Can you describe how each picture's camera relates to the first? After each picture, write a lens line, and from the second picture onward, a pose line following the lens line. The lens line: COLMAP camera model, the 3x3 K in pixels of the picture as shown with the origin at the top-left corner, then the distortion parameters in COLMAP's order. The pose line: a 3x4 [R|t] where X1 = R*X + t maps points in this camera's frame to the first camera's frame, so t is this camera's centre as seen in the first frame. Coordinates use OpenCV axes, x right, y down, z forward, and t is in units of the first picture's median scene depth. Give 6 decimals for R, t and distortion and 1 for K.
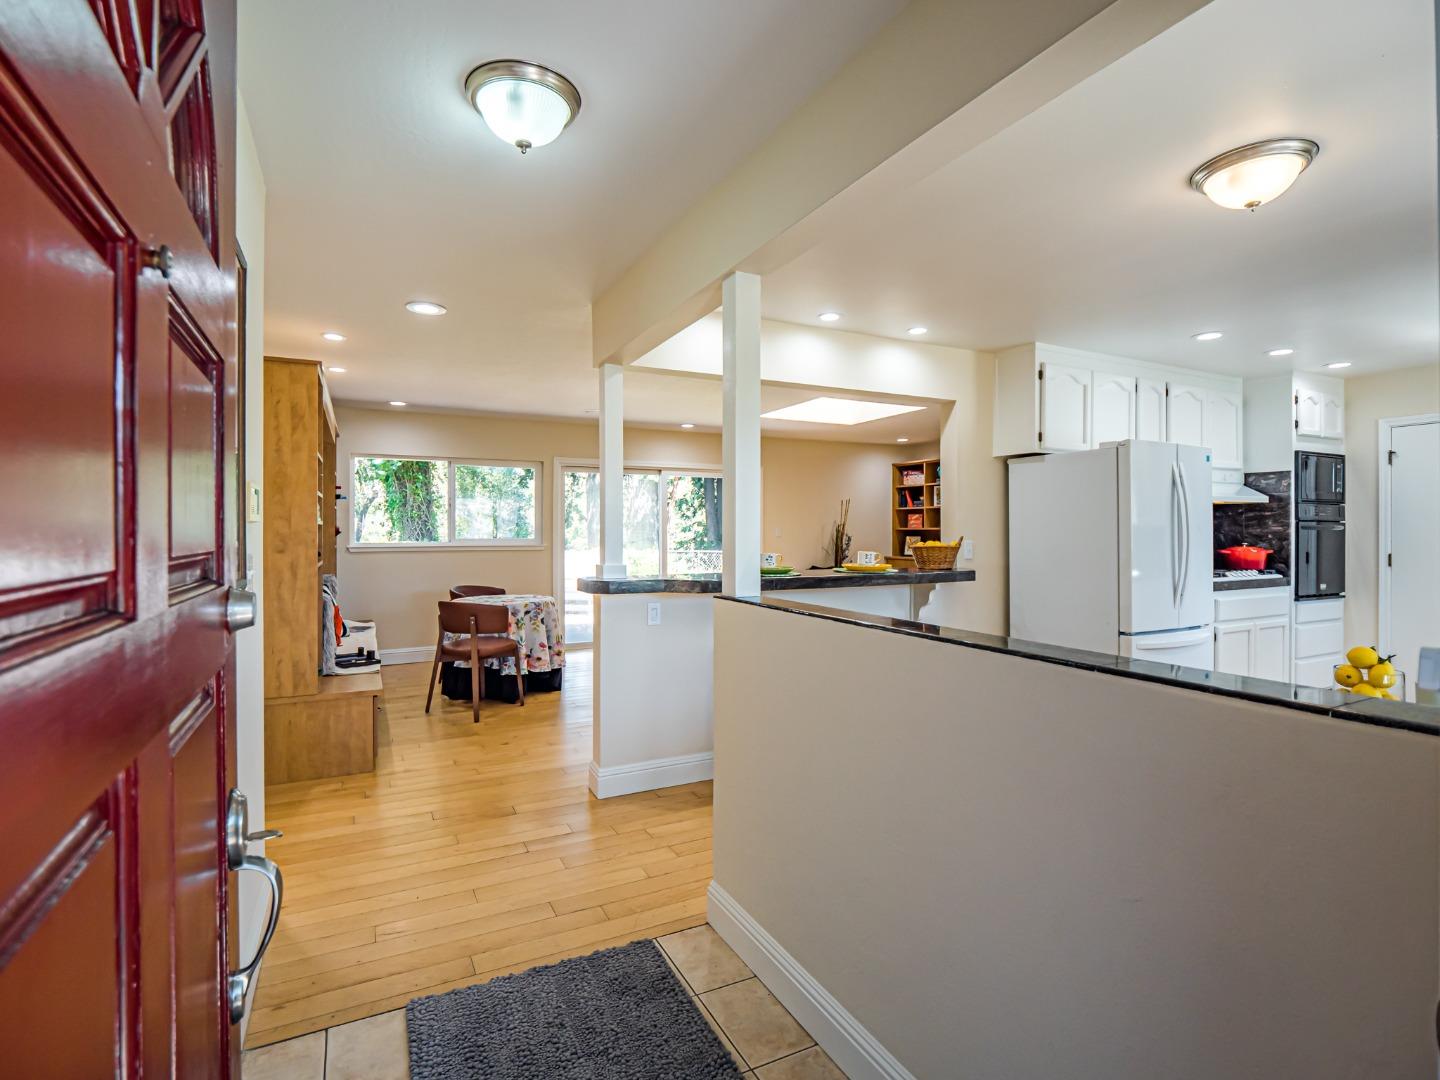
lens RADIAL K [[701.5, 0, 721.1], [0, 701.5, 535.1], [0, 0, 1]] dist [-0.008581, -0.003635]
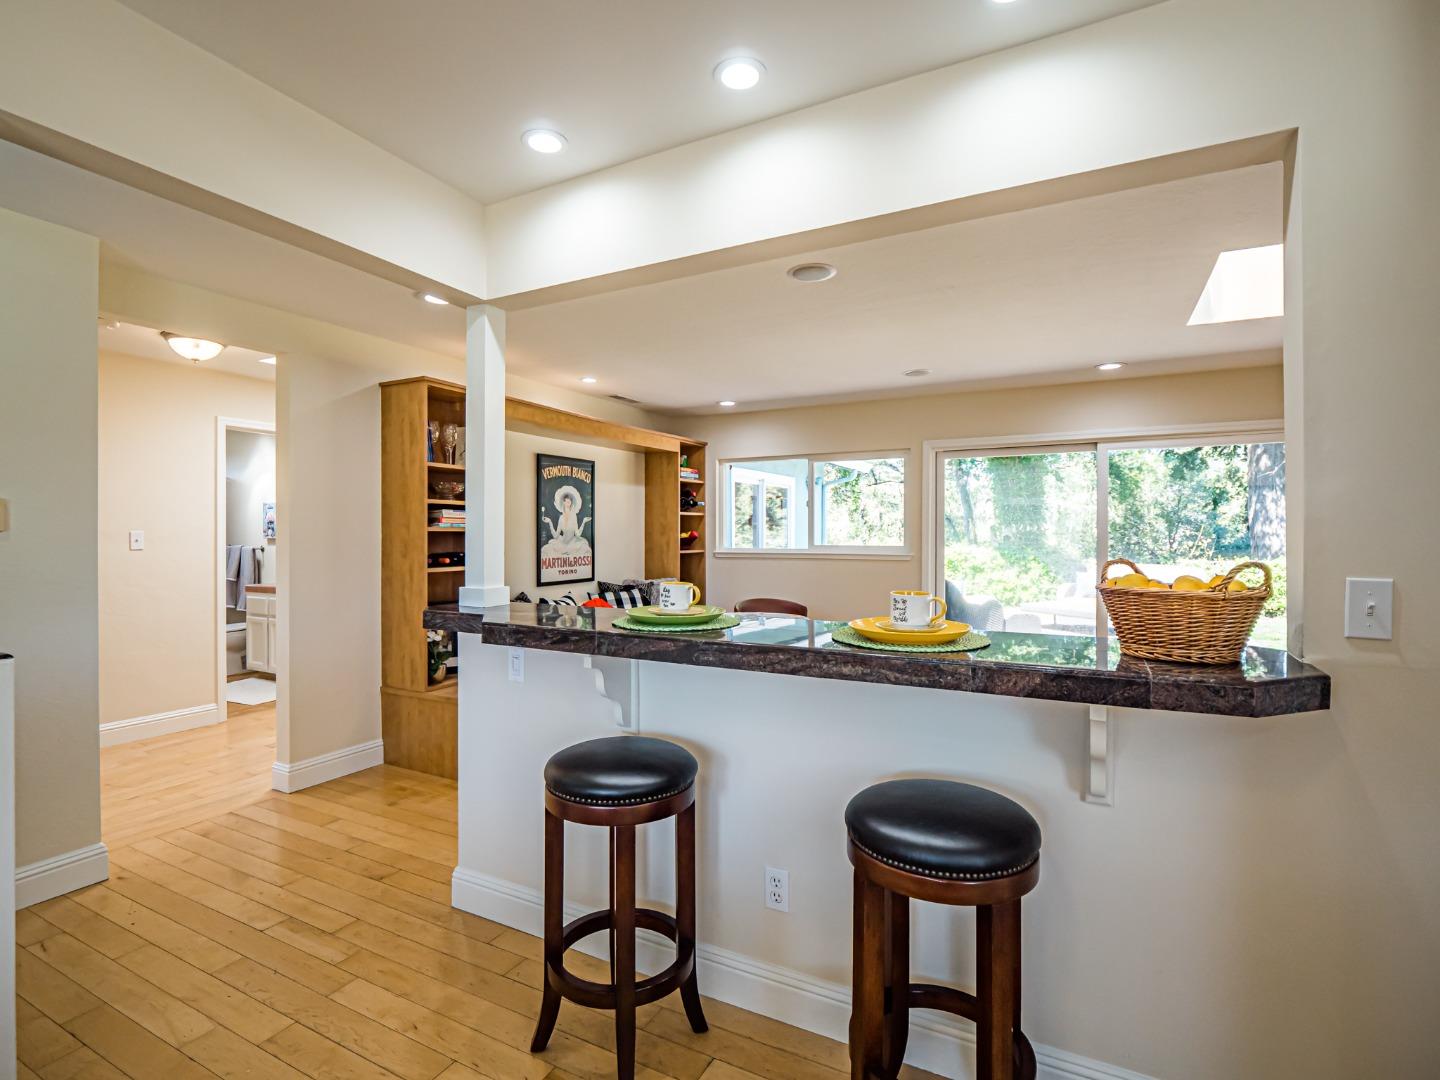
lens RADIAL K [[701.5, 0, 727.5], [0, 701.5, 540.6], [0, 0, 1]] dist [-0.008581, -0.003635]
pose [[0.574515, 0.007209, -0.818463, 0.422762], [-0.003929, 0.999974, 0.006050, -0.007854], [0.818485, -0.000261, 0.574528, 0.587622]]
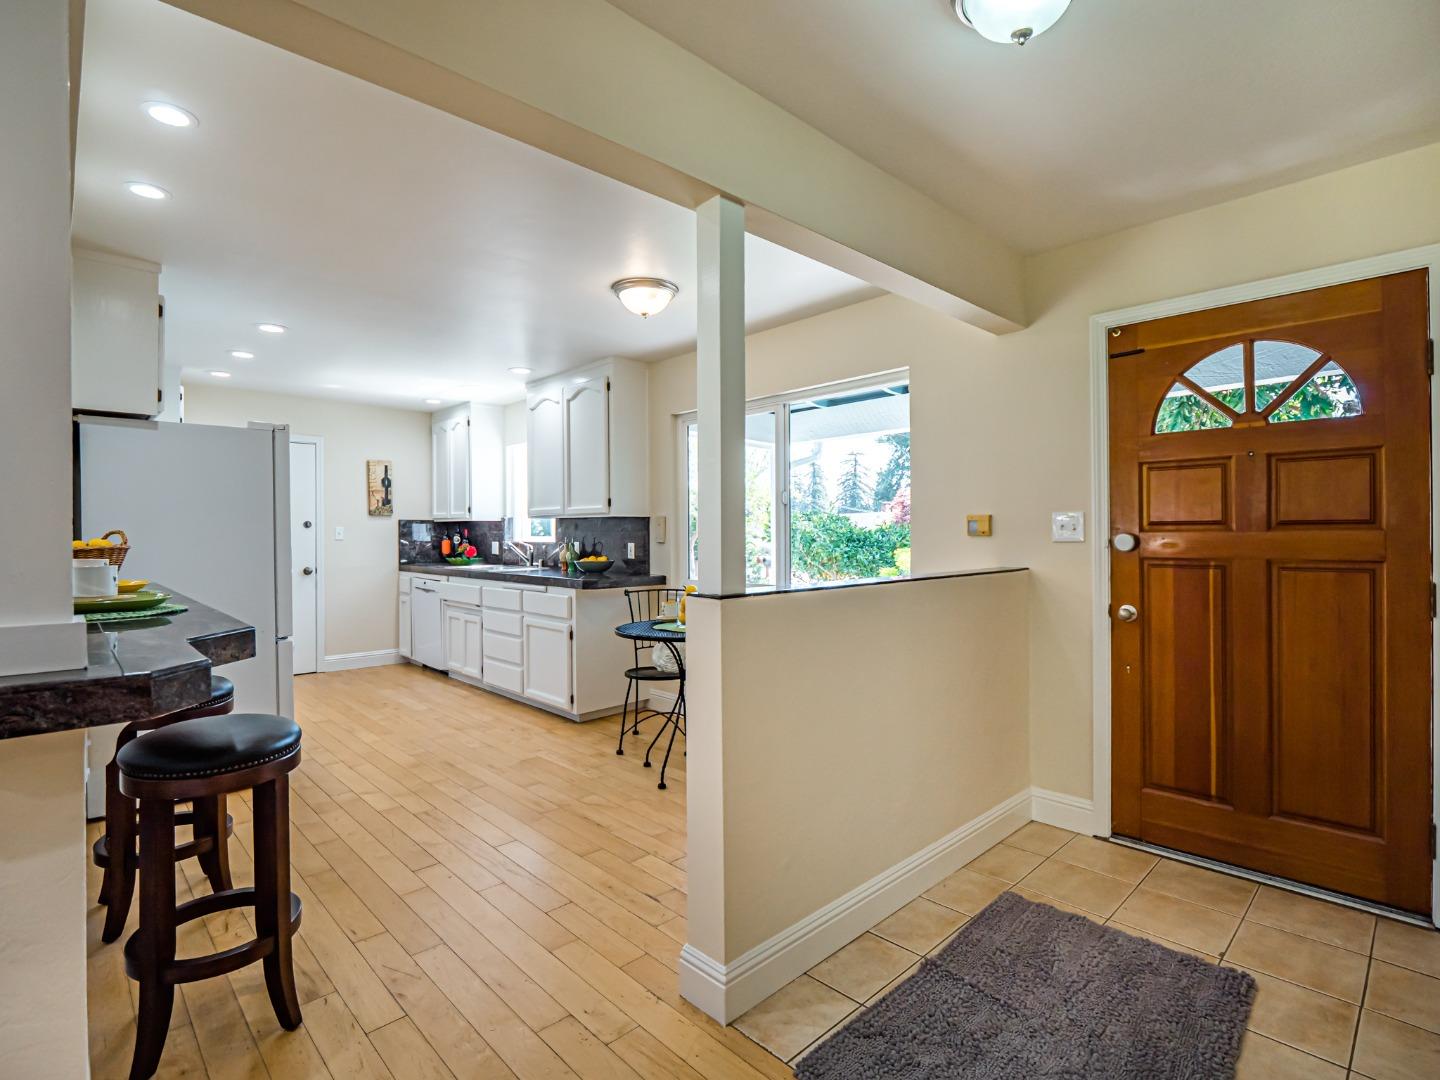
lens RADIAL K [[701.5, 0, 711.4], [0, 701.5, 529.4], [0, 0, 1]] dist [-0.008581, -0.003635]
pose [[-0.272170, 0.007792, 0.962218, -0.371035], [0.009706, 0.999939, -0.005352, 0.008786], [-0.962200, 0.007883, -0.272229, 0.601952]]
